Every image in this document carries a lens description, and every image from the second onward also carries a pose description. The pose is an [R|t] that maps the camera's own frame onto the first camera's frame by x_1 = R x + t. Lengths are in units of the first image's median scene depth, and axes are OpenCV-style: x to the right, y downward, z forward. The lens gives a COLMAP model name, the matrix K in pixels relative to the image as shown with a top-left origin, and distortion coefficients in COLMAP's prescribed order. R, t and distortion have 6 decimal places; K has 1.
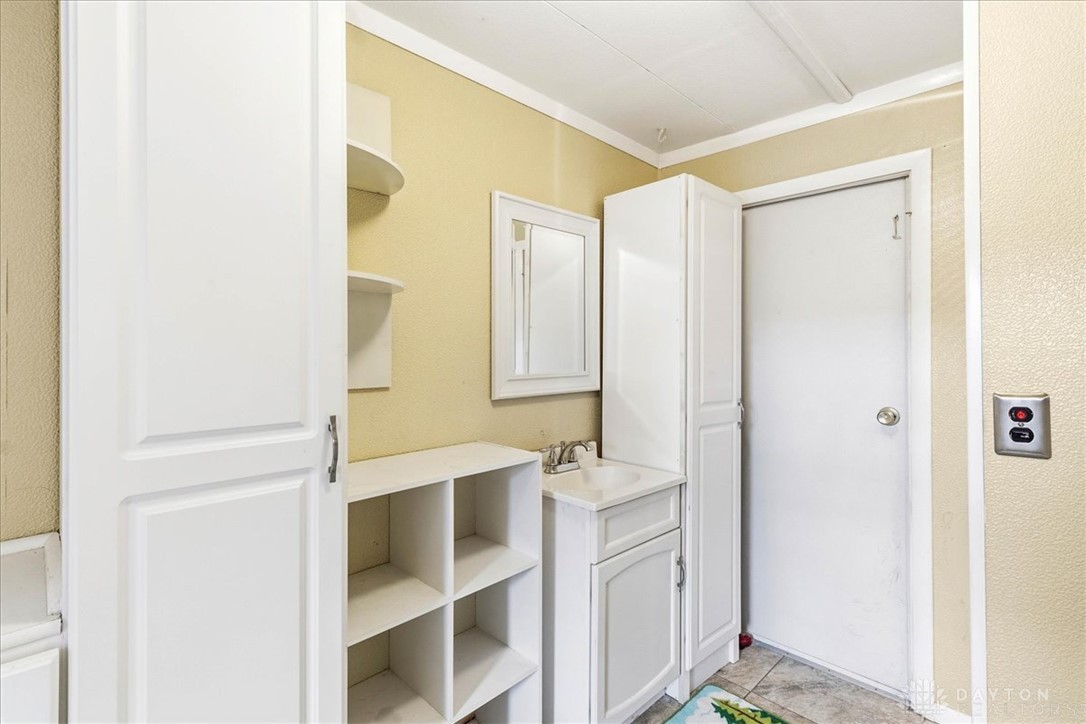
lens RADIAL K [[506.8, 0, 542.1], [0, 506.8, 349.6], [0, 0, 1]] dist [0.000956, -0.000190]
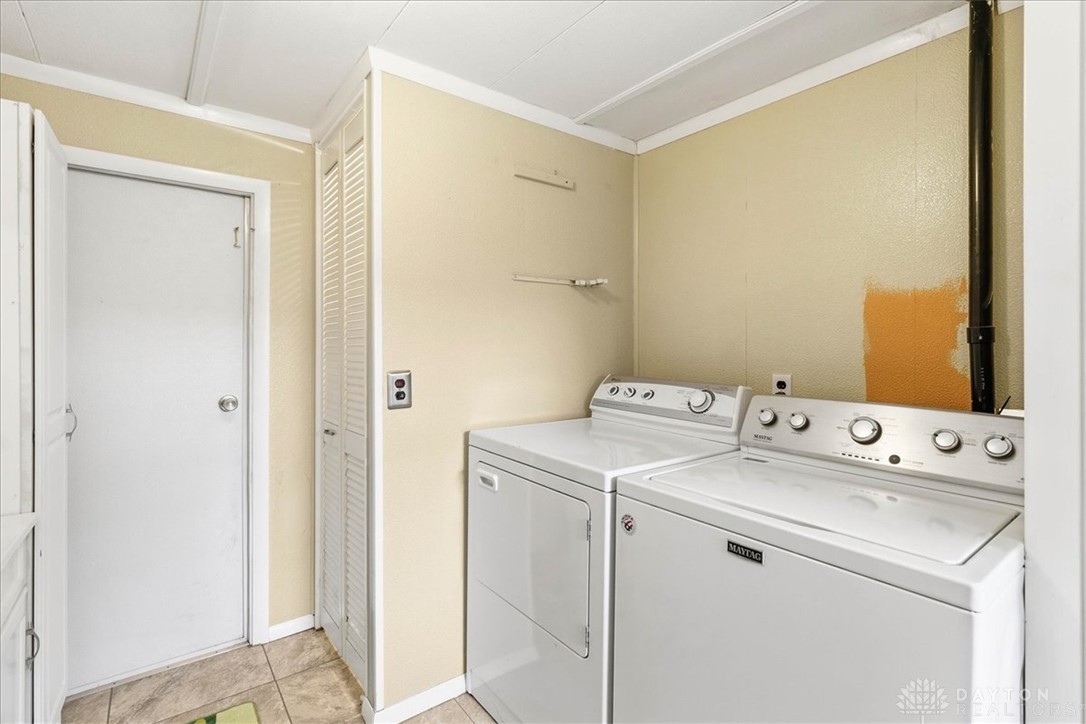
lens RADIAL K [[506.8, 0, 542.1], [0, 506.8, 349.6], [0, 0, 1]] dist [0.000956, -0.000190]
pose [[0.134151, -0.004166, 0.990952, -0.348365], [-0.007108, 0.999961, 0.005167, 0.001471], [-0.990935, -0.007737, 0.134117, 0.160834]]
